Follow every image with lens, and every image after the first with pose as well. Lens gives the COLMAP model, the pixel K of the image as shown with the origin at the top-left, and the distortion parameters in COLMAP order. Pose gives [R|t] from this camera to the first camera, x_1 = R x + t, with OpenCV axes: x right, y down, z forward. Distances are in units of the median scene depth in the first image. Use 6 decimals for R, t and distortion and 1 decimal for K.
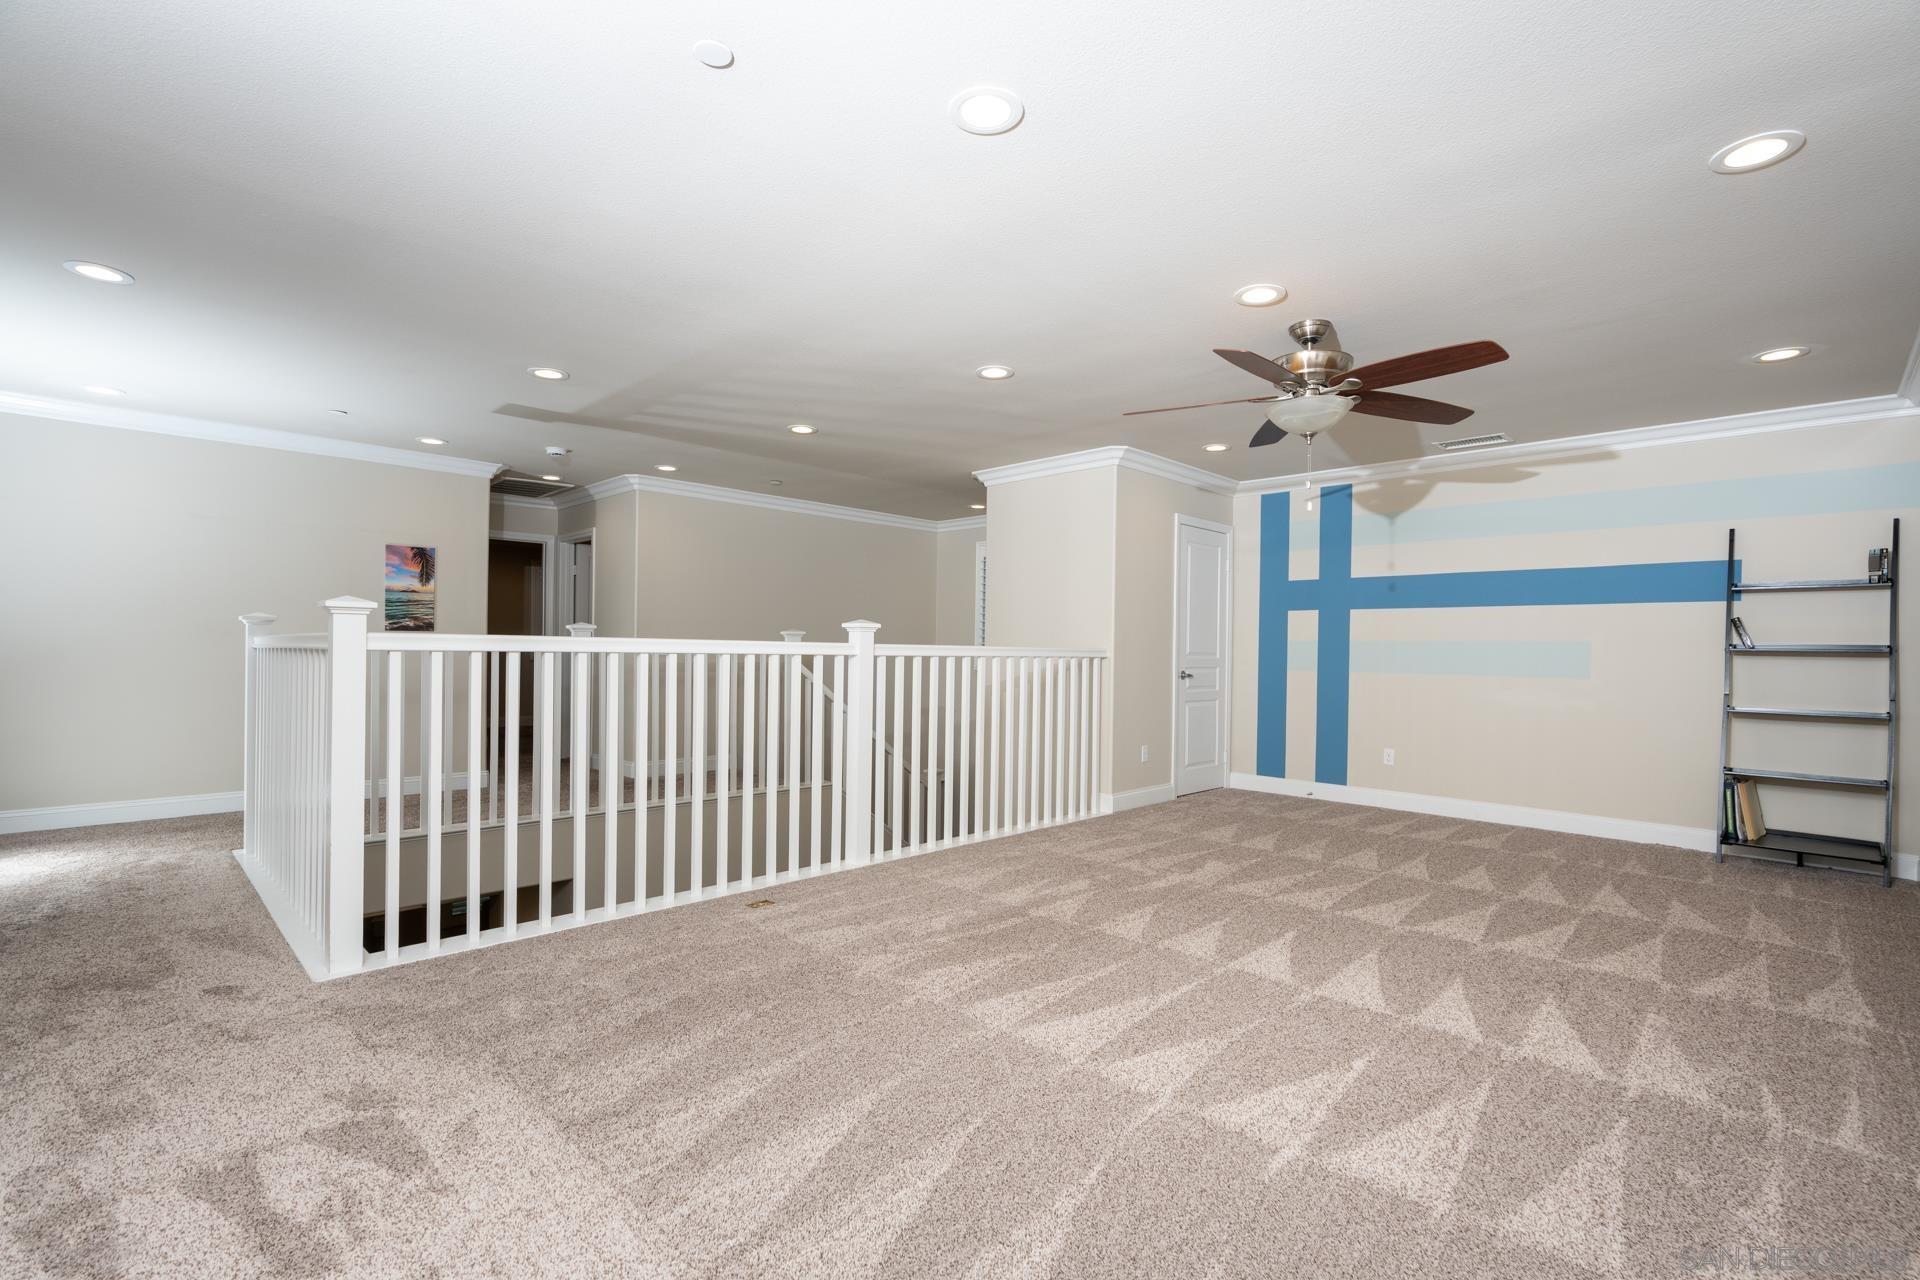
lens RADIAL K [[880.0, 0, 970.7], [0, 880.0, 648.5], [0, 0, 1]] dist [-0.001759, -0.000199]
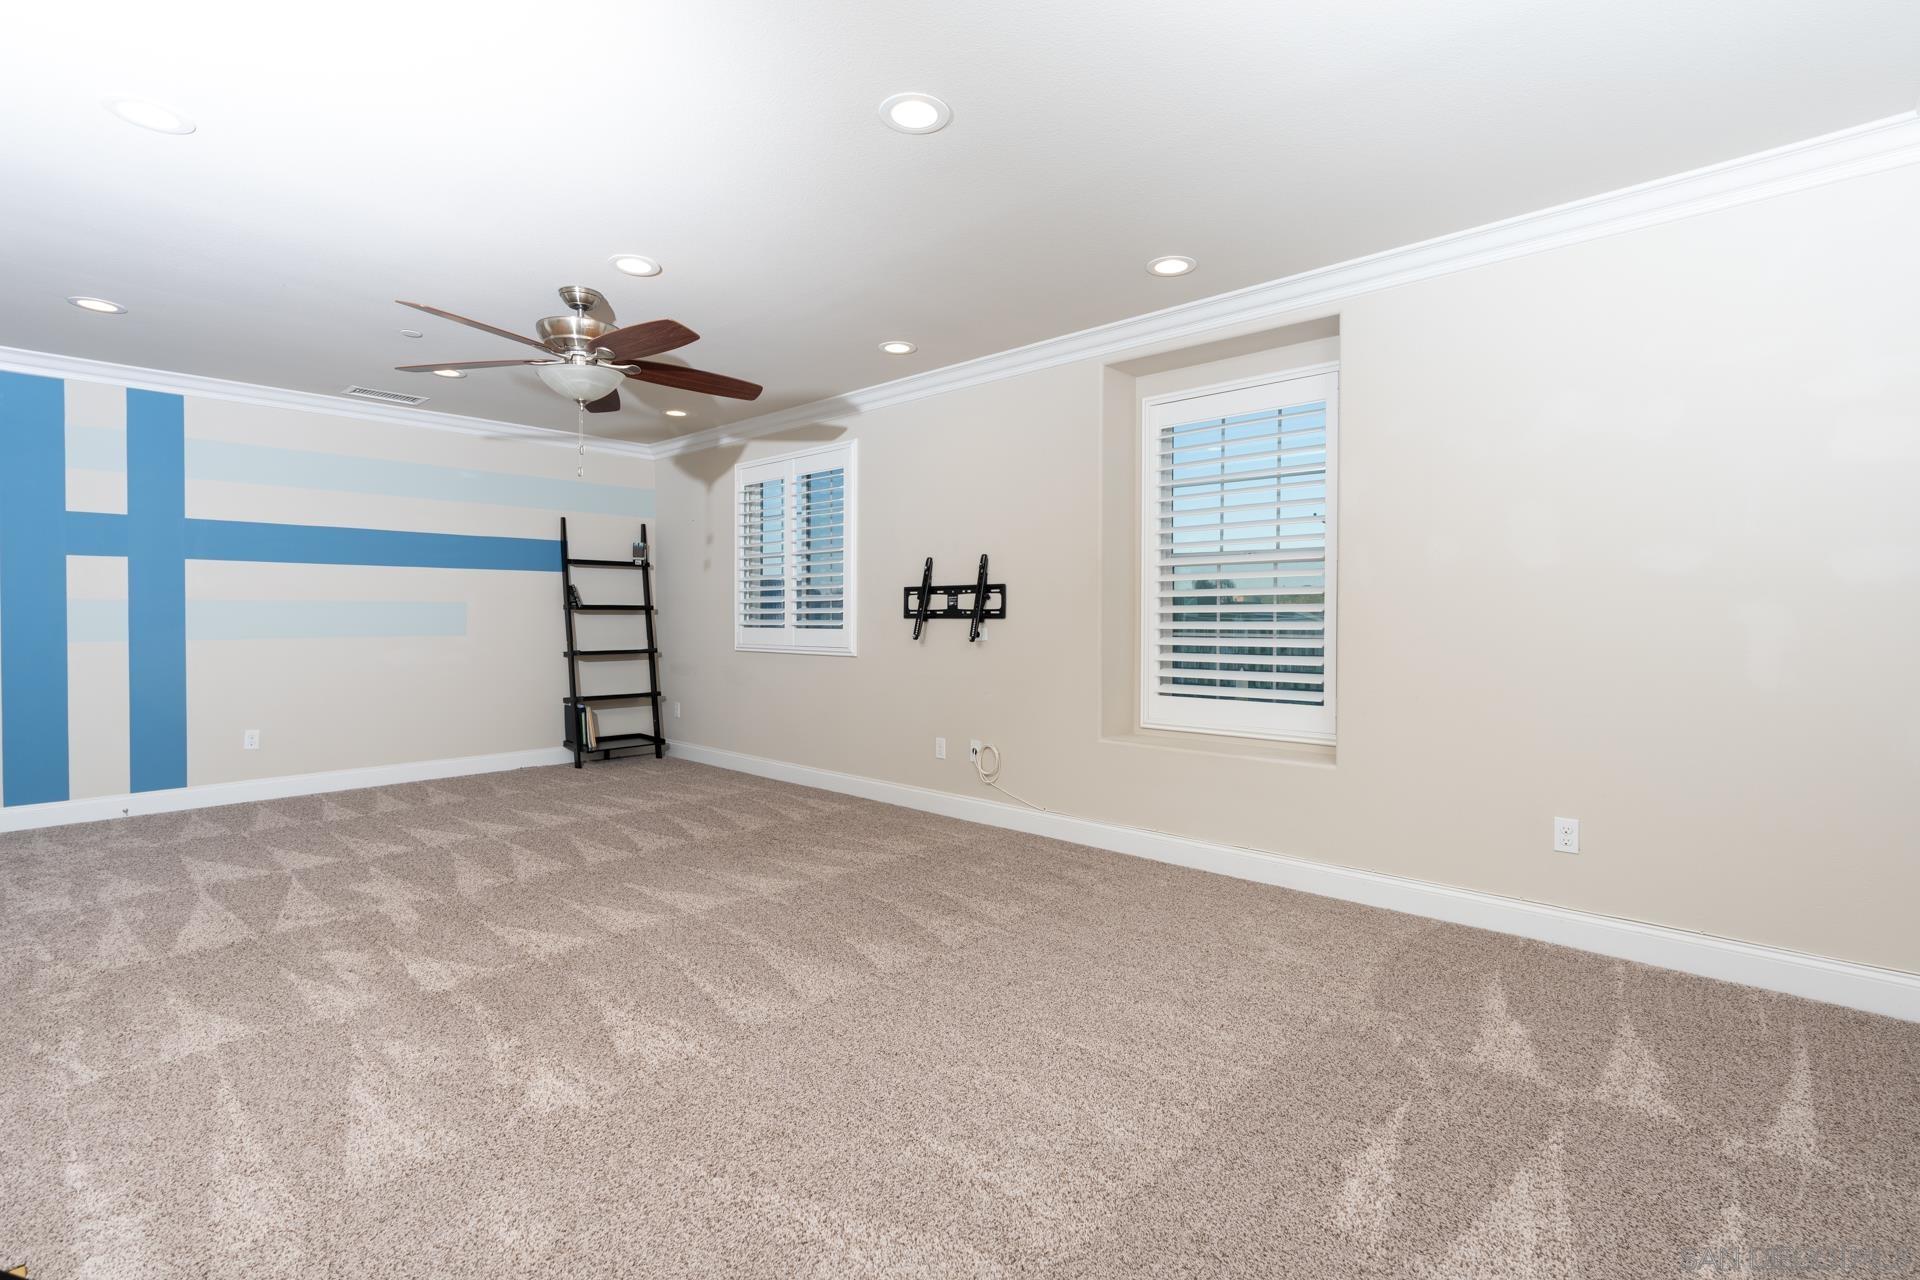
lens RADIAL K [[880.0, 0, 971.0], [0, 880.0, 628.8], [0, 0, 1]] dist [-0.001759, -0.000199]
pose [[-0.040951, -0.033708, 0.998592, -0.560550], [0.000338, 0.999430, 0.033750, -0.013634], [-0.999161, 0.001720, -0.040916, 0.514272]]
